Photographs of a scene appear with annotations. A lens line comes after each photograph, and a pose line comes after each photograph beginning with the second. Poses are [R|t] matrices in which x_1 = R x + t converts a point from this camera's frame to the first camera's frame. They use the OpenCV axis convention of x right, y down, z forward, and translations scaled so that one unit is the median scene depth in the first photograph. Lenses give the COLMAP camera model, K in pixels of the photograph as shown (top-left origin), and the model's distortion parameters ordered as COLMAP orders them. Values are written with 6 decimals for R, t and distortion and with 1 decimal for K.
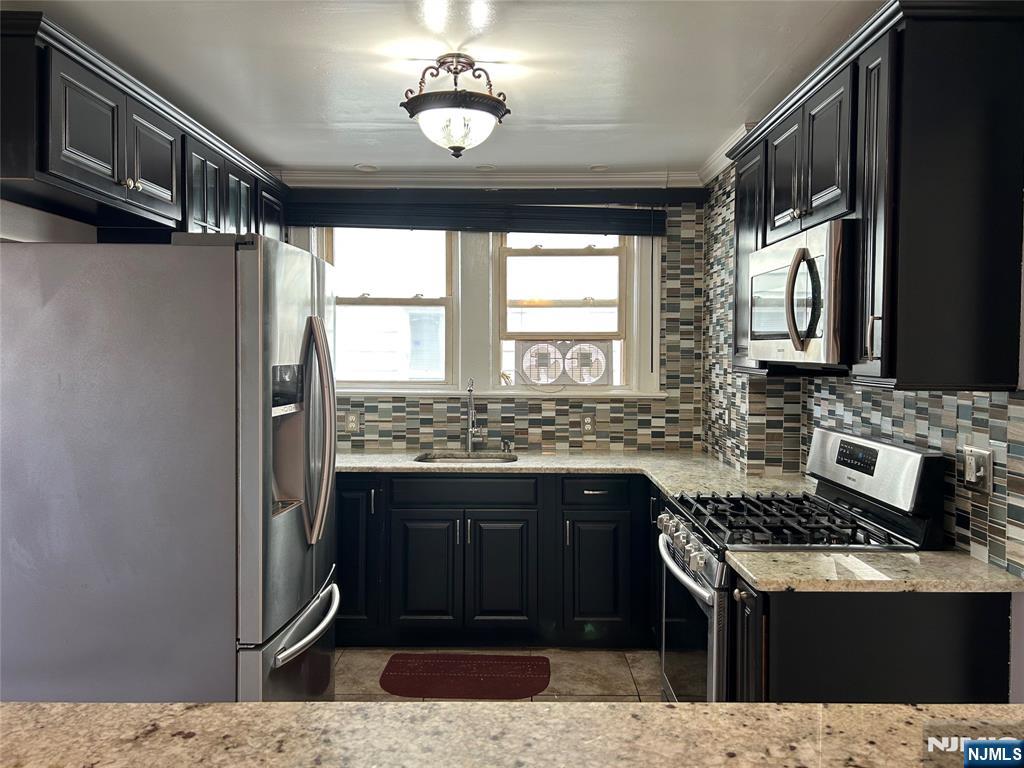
lens RADIAL K [[774.8, 0, 515.6], [0, 774.8, 377.3], [0, 0, 1]] dist [0.051697, -0.039832]
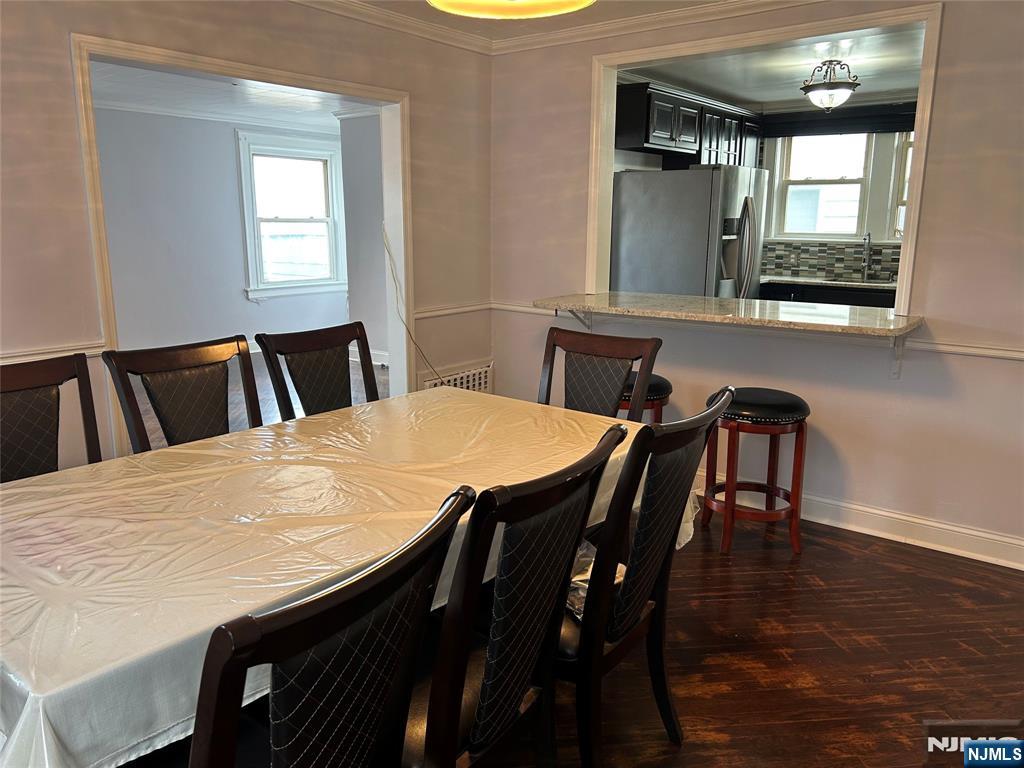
lens RADIAL K [[774.8, 0, 526.3], [0, 774.8, 373.1], [0, 0, 1]] dist [0.051697, -0.039832]
pose [[0.797977, 0.122191, -0.590171, 0.344200], [-0.027364, 0.985568, 0.167056, 0.036355], [0.602066, -0.117157, 0.789804, -0.674041]]
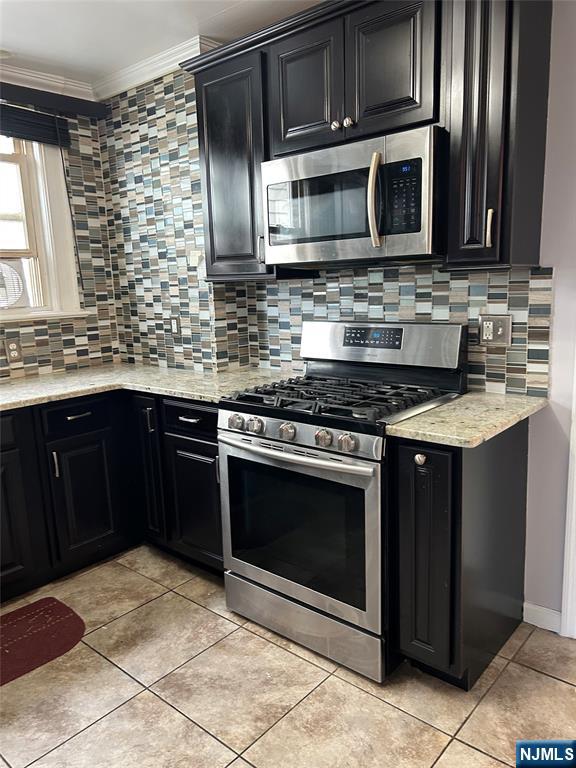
lens RADIAL K [[581.1, 0, 284.0], [0, 581.1, 391.2], [0, 0, 1]] dist [0.051697, -0.039832]
pose [[0.656978, -0.166772, 0.735233, -0.289322], [0.064963, 0.984122, 0.165178, 0.017813], [-0.751106, -0.060756, 0.657381, 0.381457]]
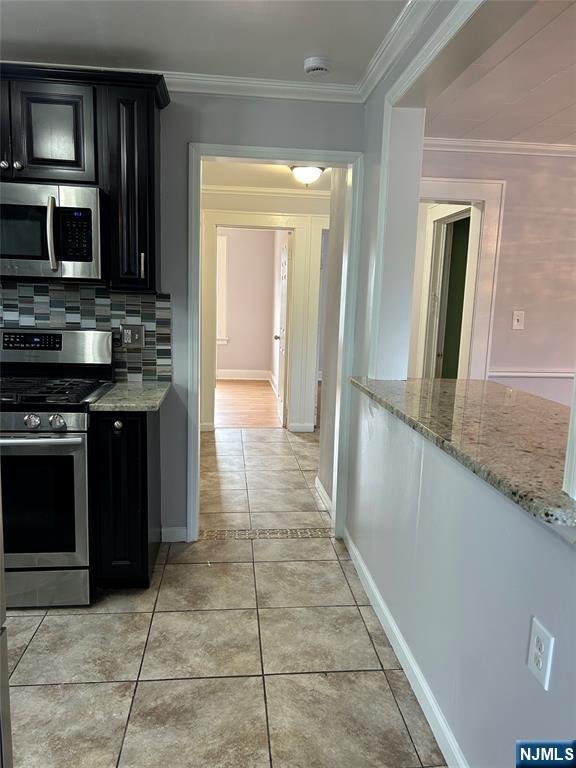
lens RADIAL K [[581.1, 0, 291.5], [0, 581.1, 384.4], [0, 0, 1]] dist [0.051697, -0.039832]
pose [[-0.103554, -0.153654, 0.982684, -0.582667], [0.004786, 0.987907, 0.154975, 0.008679], [-0.994612, 0.020751, -0.101566, 0.490062]]
